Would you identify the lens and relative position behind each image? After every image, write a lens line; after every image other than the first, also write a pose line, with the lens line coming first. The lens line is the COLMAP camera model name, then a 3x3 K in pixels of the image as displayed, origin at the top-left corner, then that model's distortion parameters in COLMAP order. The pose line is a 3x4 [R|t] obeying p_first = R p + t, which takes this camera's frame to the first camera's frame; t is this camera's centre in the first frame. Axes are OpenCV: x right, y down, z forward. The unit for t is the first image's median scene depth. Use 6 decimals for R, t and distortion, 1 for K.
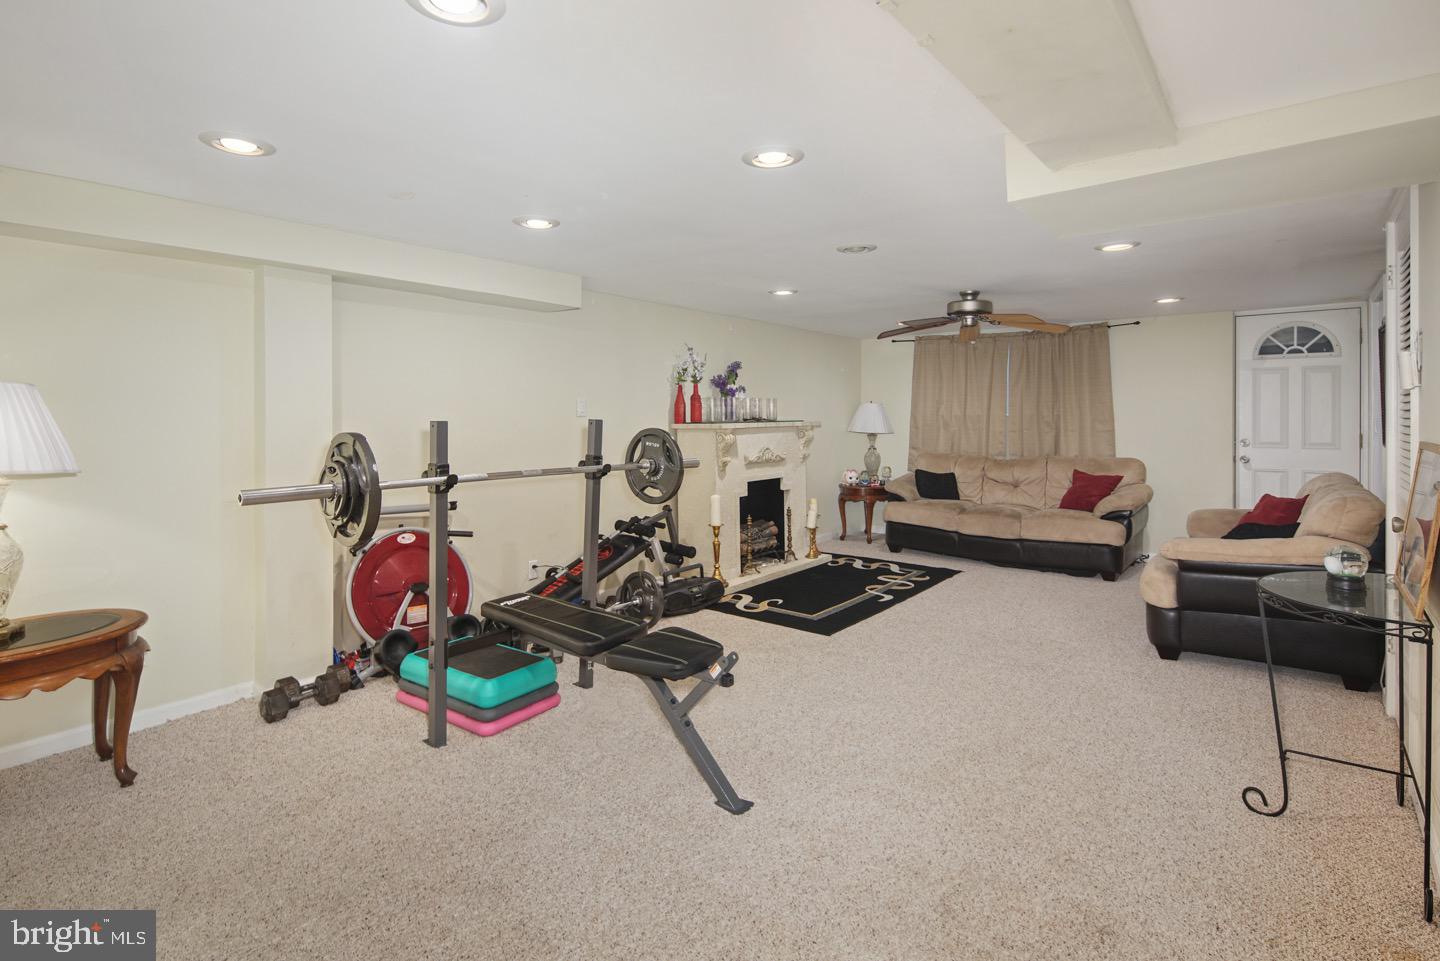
lens RADIAL K [[708.9, 0, 702.7], [0, 708.9, 411.4], [0, 0, 1]] dist [0.001466, -0.001032]
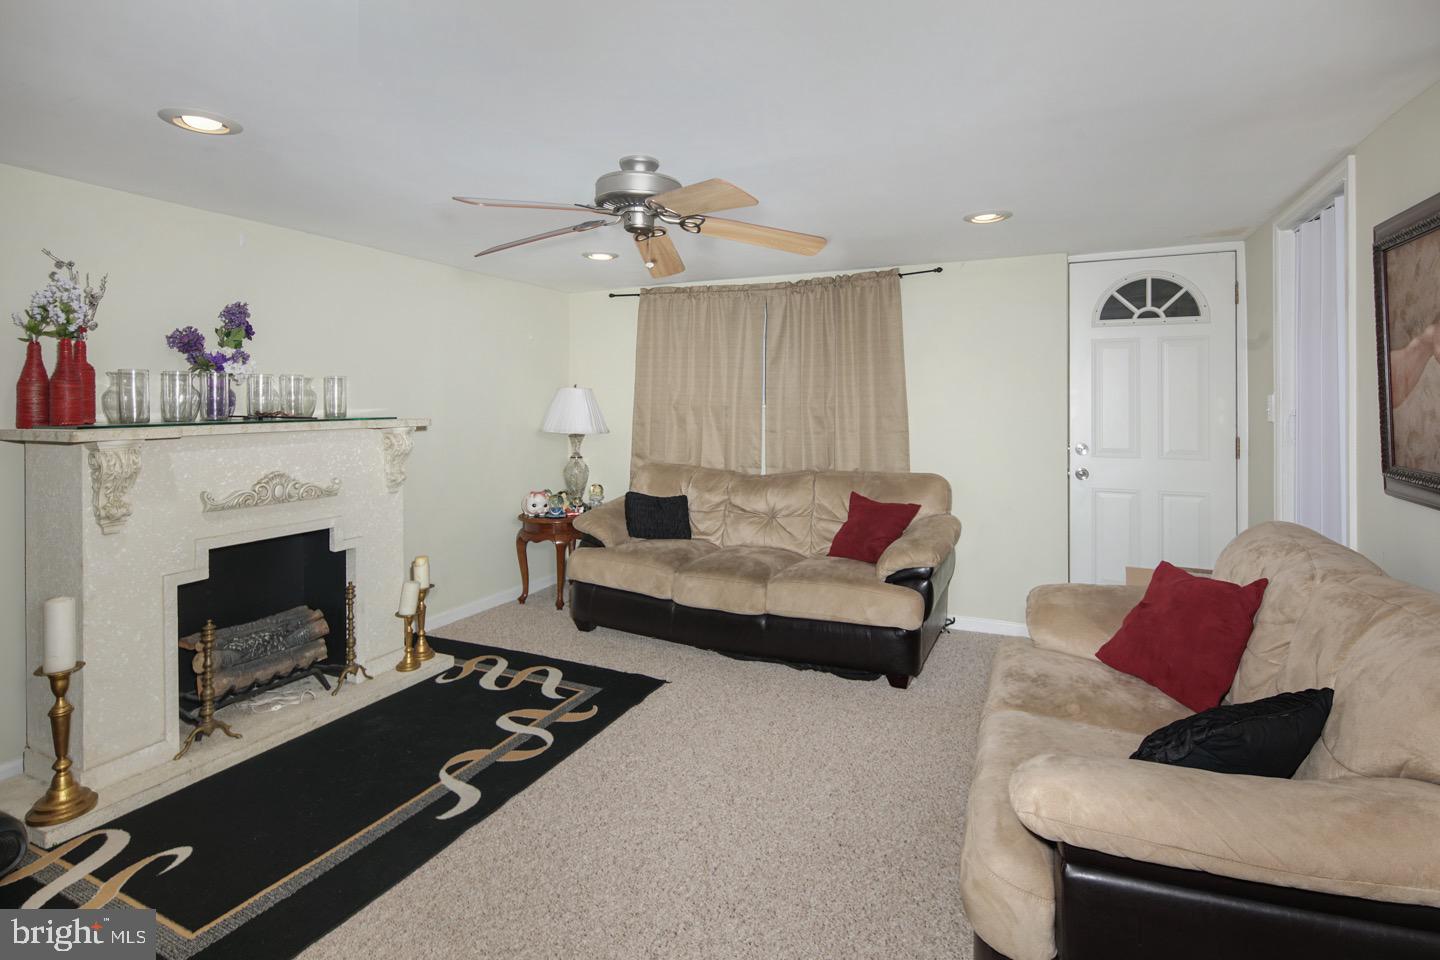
lens RADIAL K [[708.9, 0, 702.7], [0, 708.9, 410.9], [0, 0, 1]] dist [0.001466, -0.001032]
pose [[0.970617, -0.000579, 0.240630, 0.245725], [-0.003214, 0.999877, 0.015367, -0.001594], [-0.240609, -0.015689, 0.970495, 0.422838]]
